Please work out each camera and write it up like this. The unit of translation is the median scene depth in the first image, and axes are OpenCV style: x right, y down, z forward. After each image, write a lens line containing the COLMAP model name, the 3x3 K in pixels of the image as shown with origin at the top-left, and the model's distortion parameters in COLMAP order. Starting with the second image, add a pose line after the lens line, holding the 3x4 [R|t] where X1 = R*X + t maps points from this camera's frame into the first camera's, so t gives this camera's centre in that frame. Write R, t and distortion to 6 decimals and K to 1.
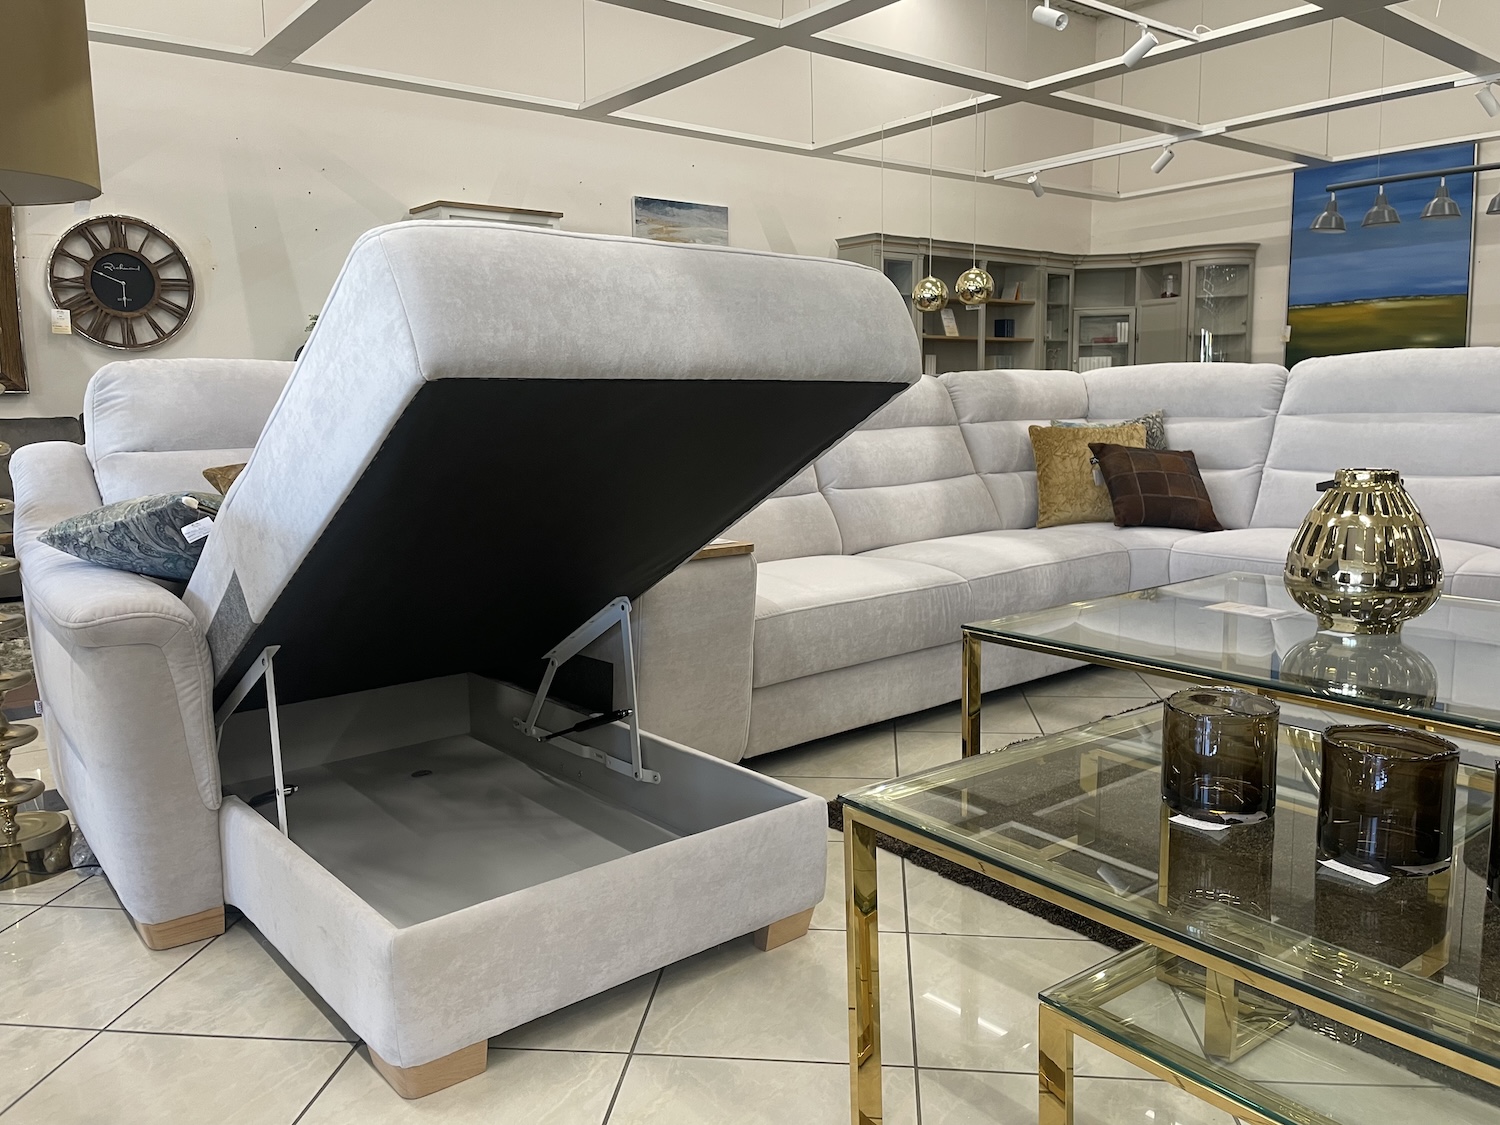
lens RADIAL K [[1149.3, 0, 730.8], [0, 1149.3, 547.6], [0, 0, 1]] dist [0.086283, -0.122996]
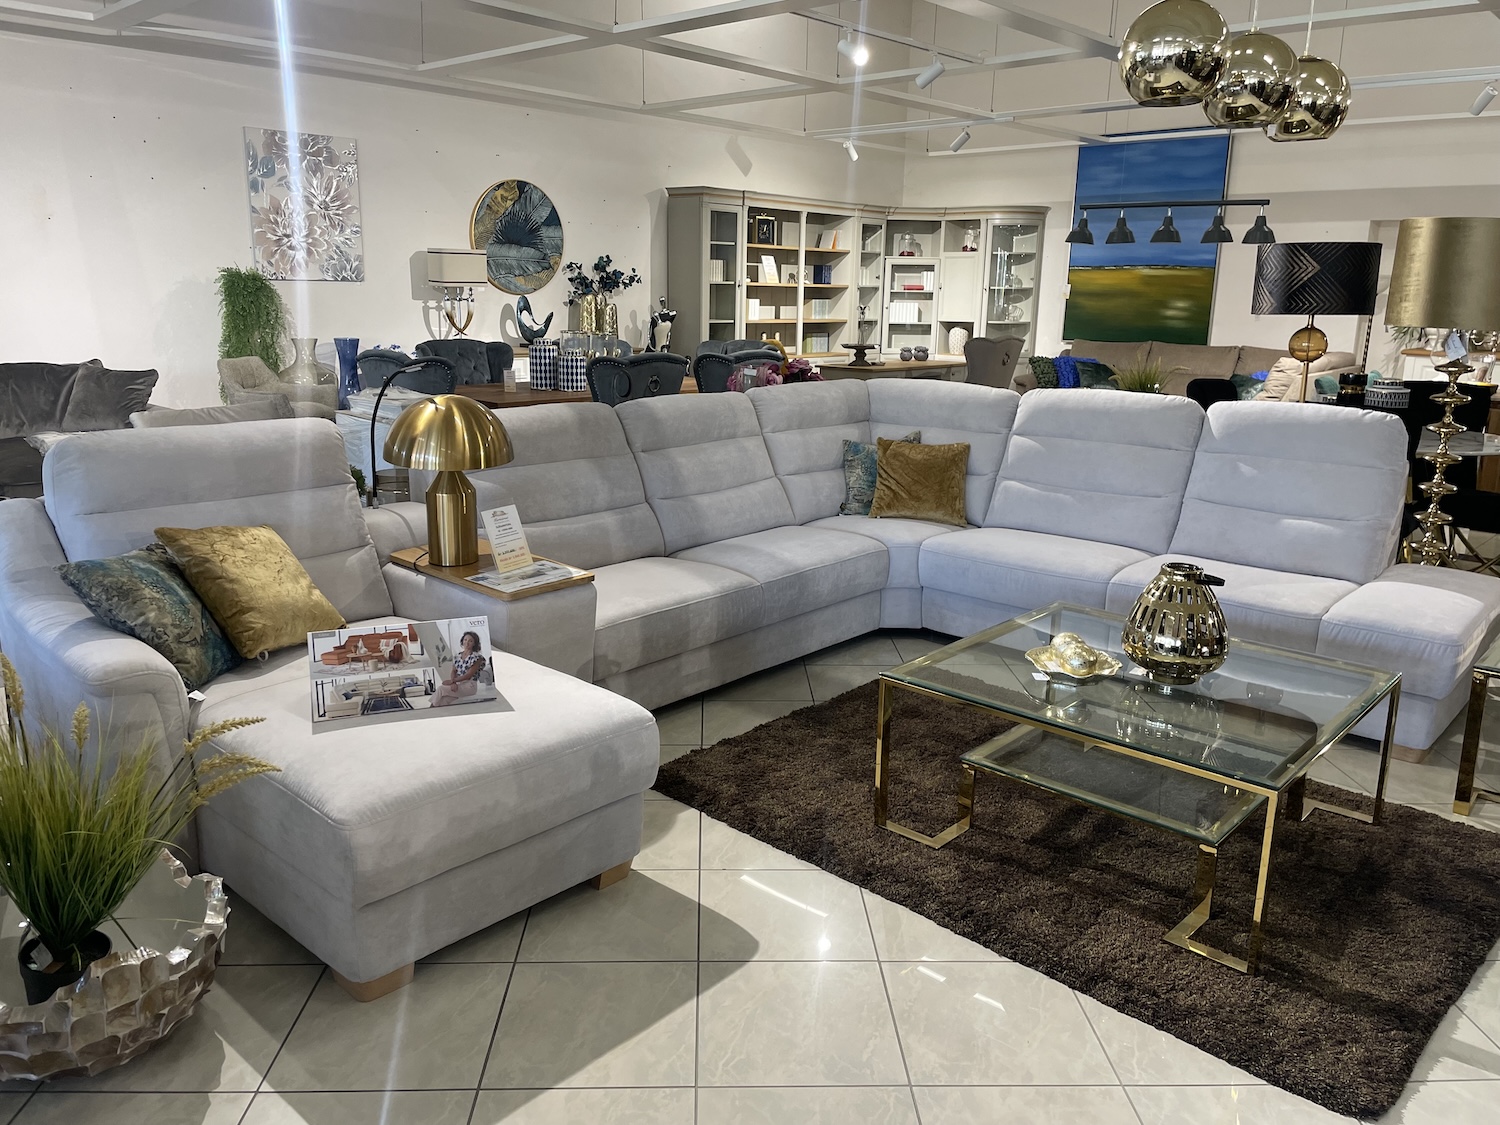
lens RADIAL K [[1156.3, 0, 745.8], [0, 1156.3, 555.8], [0, 0, 1]] dist [0.087518, -0.124686]
pose [[0.987322, 0.001658, 0.158720, -0.006215], [-0.018138, 0.994574, 0.102435, -0.053613], [-0.157689, -0.104015, 0.981995, -0.103552]]
